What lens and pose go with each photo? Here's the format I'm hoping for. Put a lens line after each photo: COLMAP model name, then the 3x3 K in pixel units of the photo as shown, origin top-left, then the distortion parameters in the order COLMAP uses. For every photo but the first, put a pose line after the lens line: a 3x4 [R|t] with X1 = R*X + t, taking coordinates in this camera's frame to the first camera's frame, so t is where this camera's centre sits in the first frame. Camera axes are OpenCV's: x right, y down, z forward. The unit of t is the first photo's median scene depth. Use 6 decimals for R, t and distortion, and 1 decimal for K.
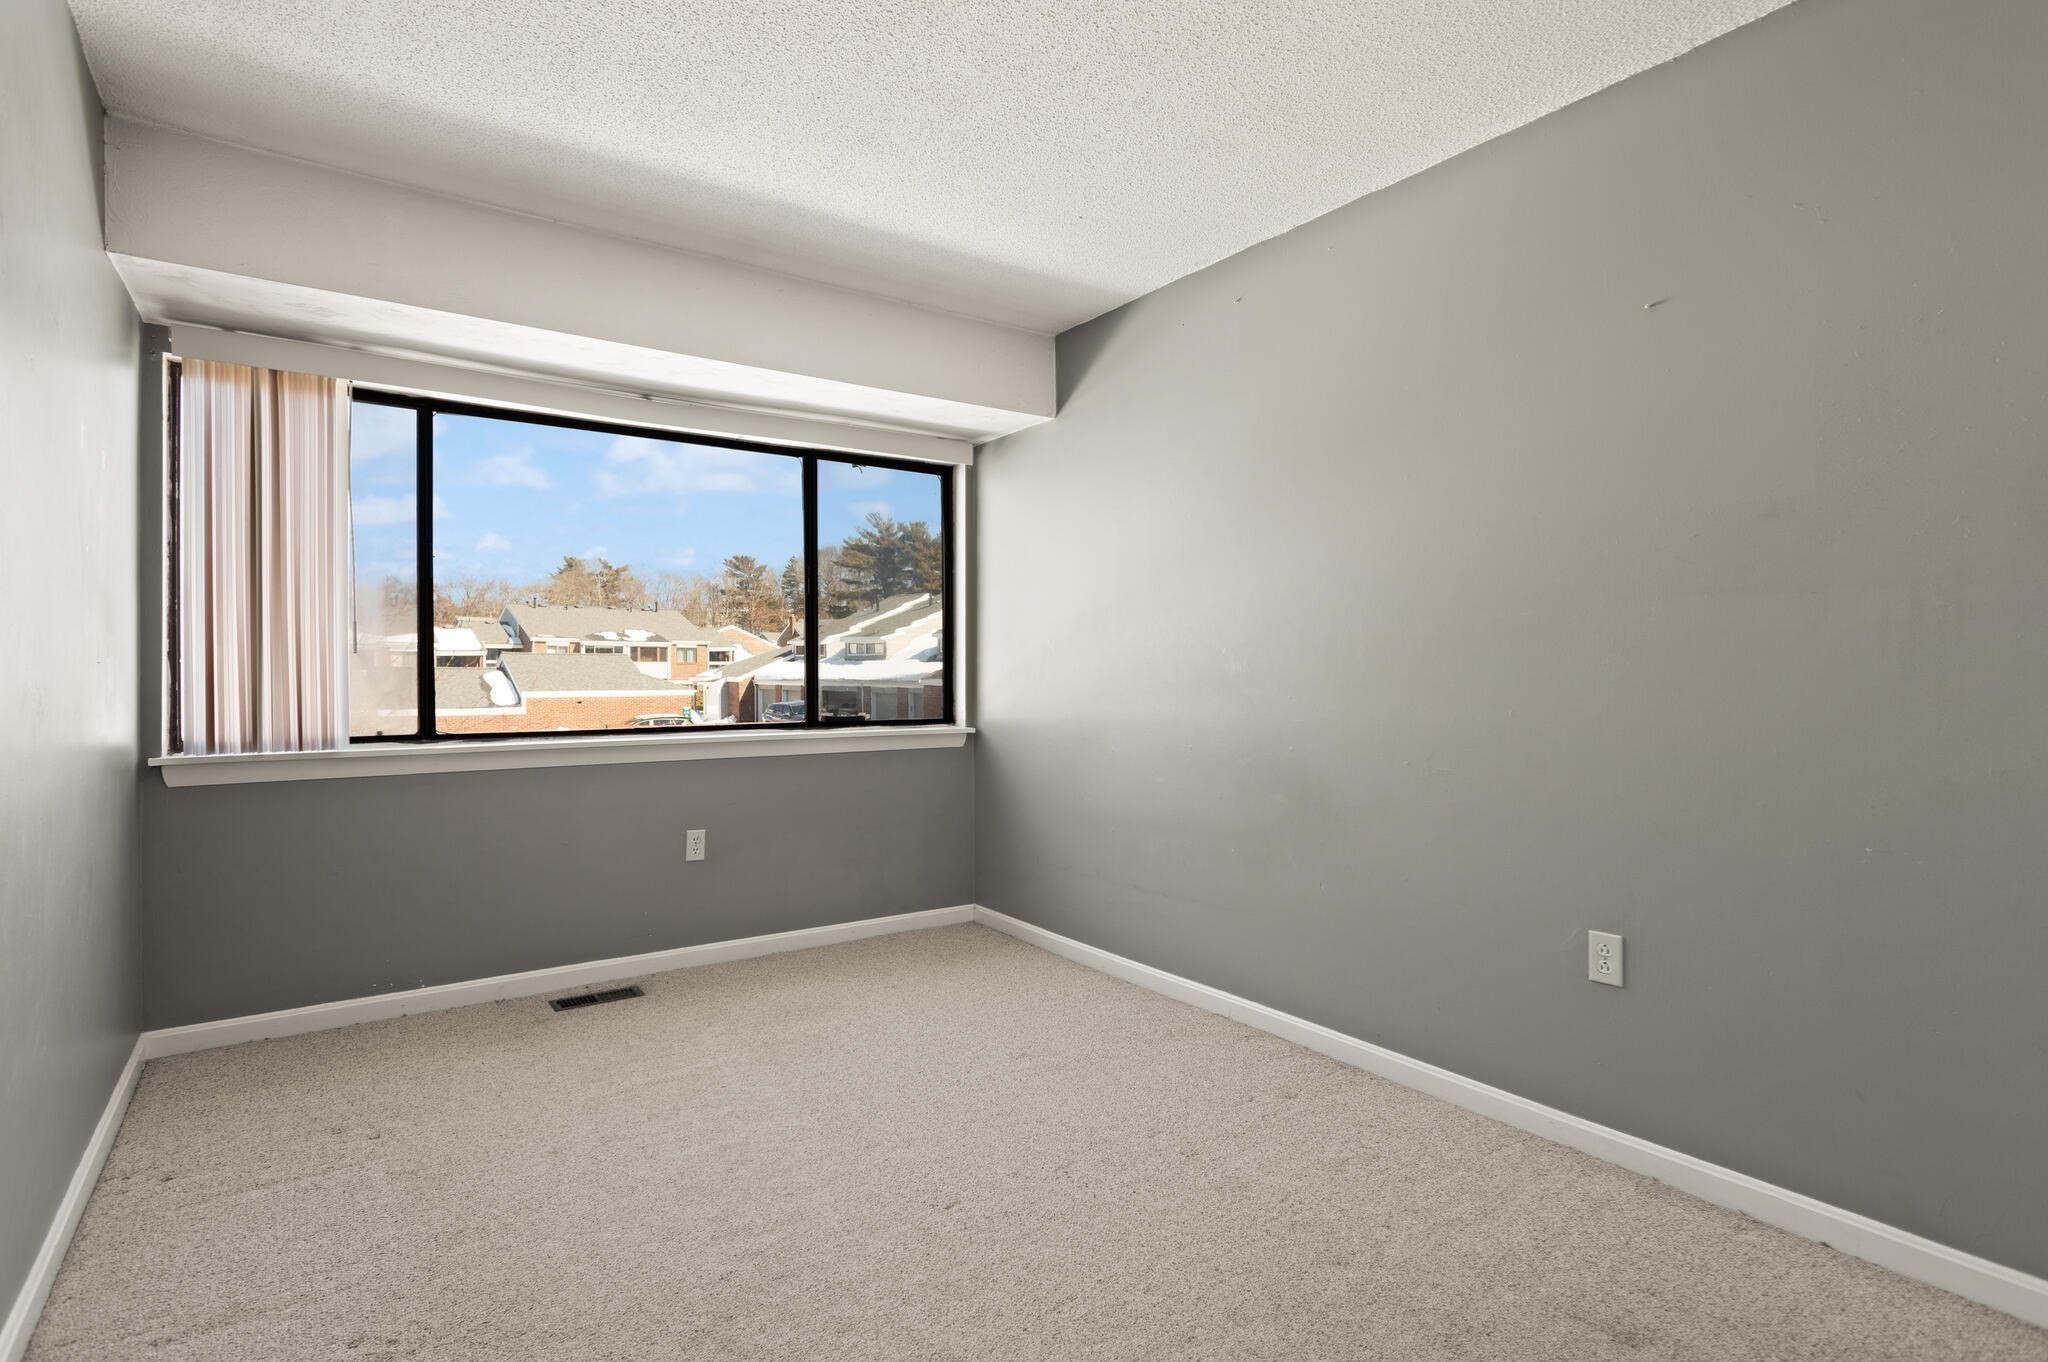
lens RADIAL K [[994.2, 0, 1023.4], [0, 994.2, 674.7], [0, 0, 1]] dist [-0.000052, 0.001831]
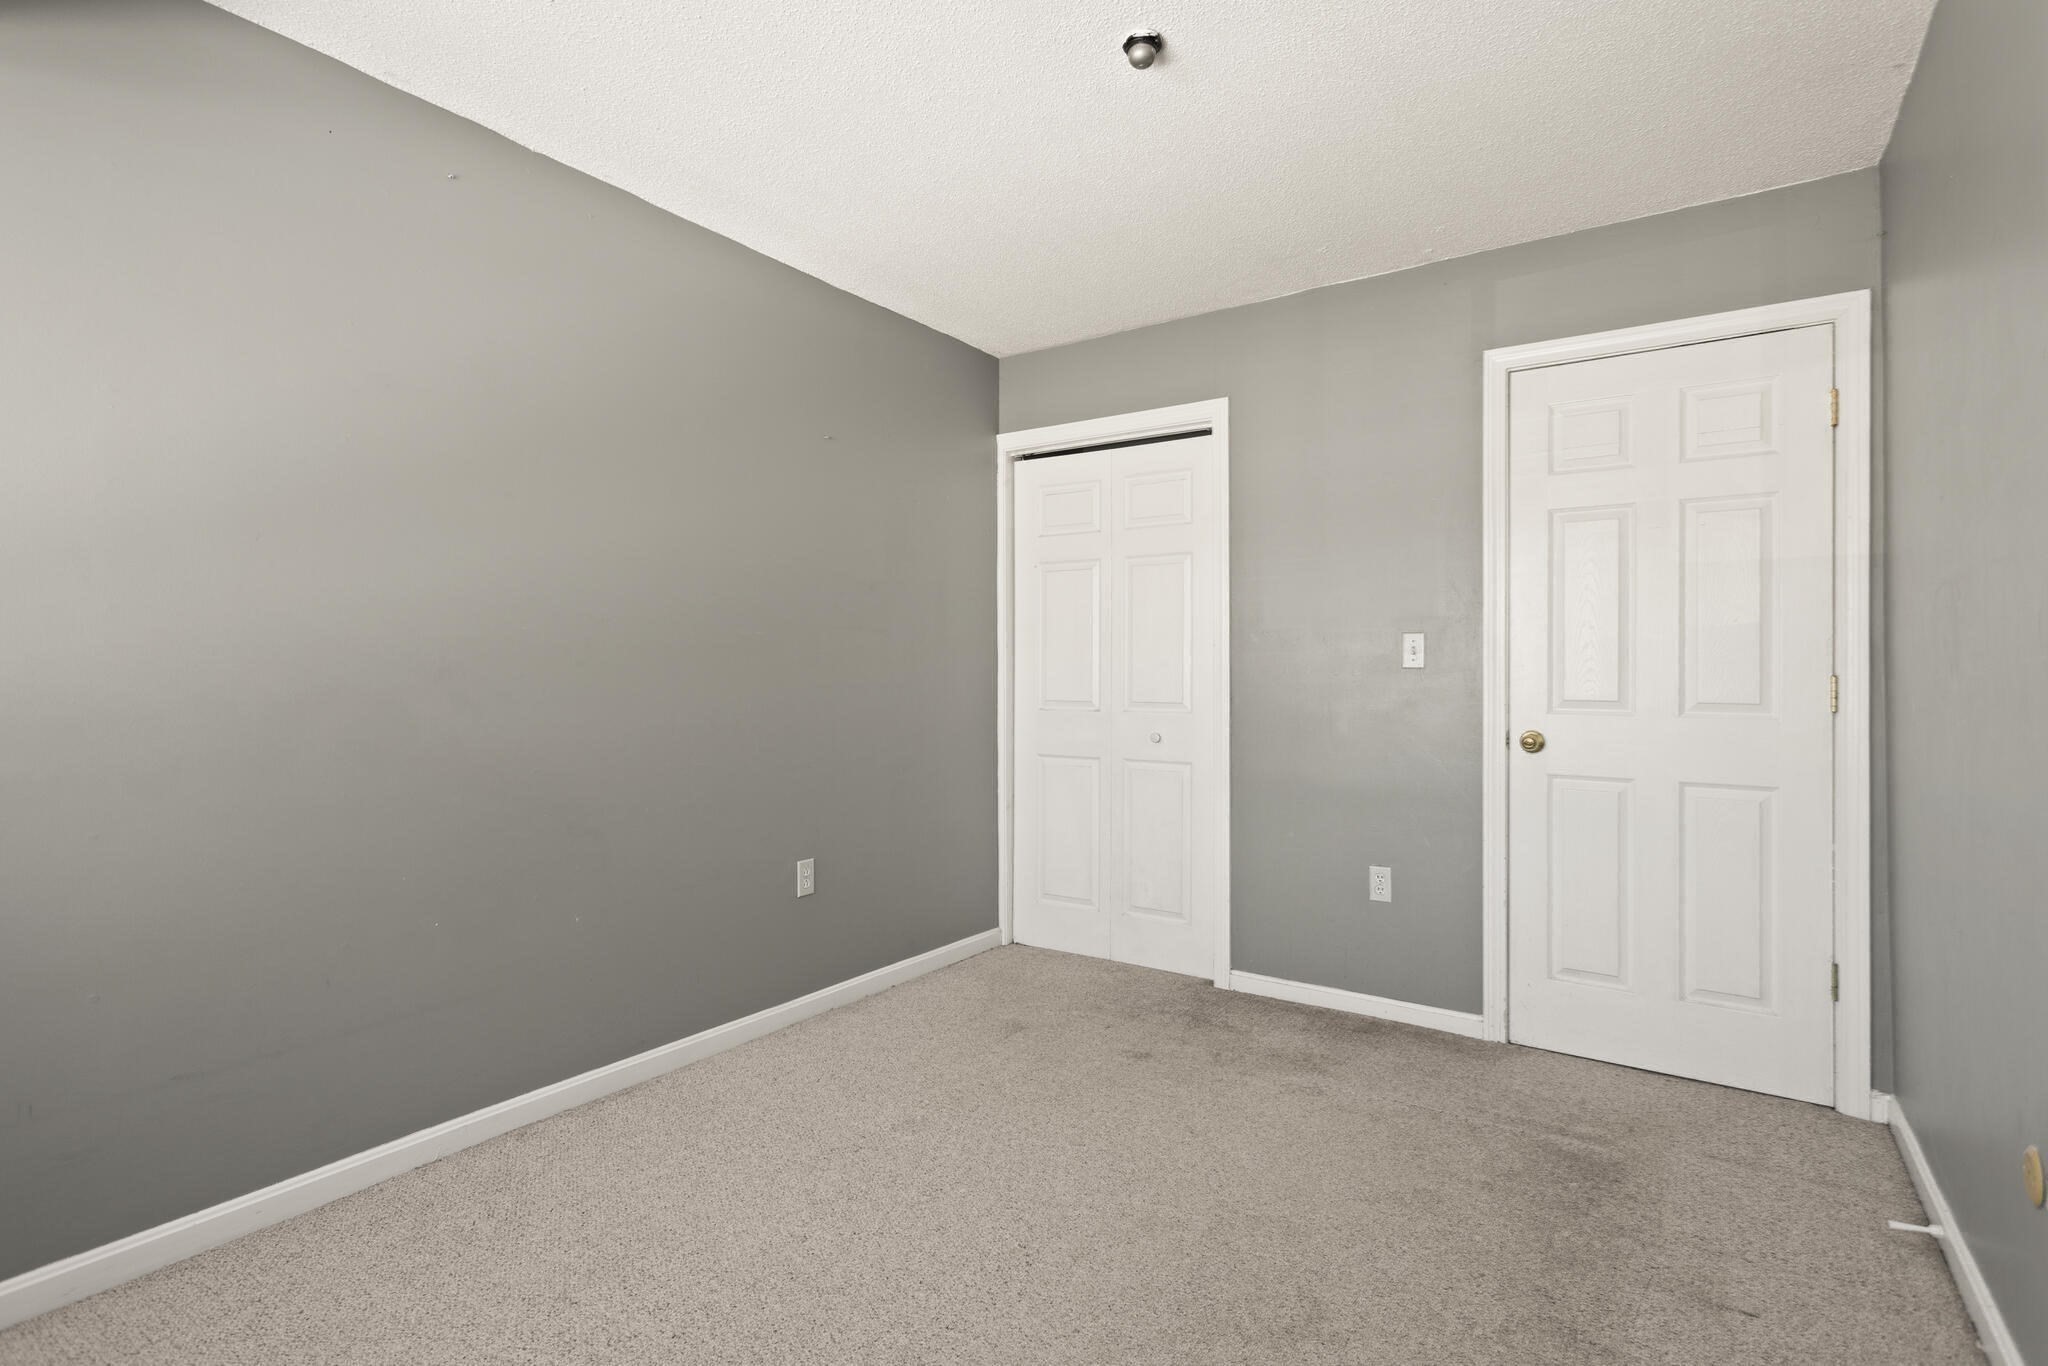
lens RADIAL K [[994.2, 0, 1023.6], [0, 994.2, 680.5], [0, 0, 1]] dist [-0.000052, 0.001831]
pose [[-0.330443, -0.011270, 0.943759, -0.683957], [0.002117, 0.999917, 0.012682, -0.007264], [-0.943824, 0.006188, -0.330392, 0.950247]]
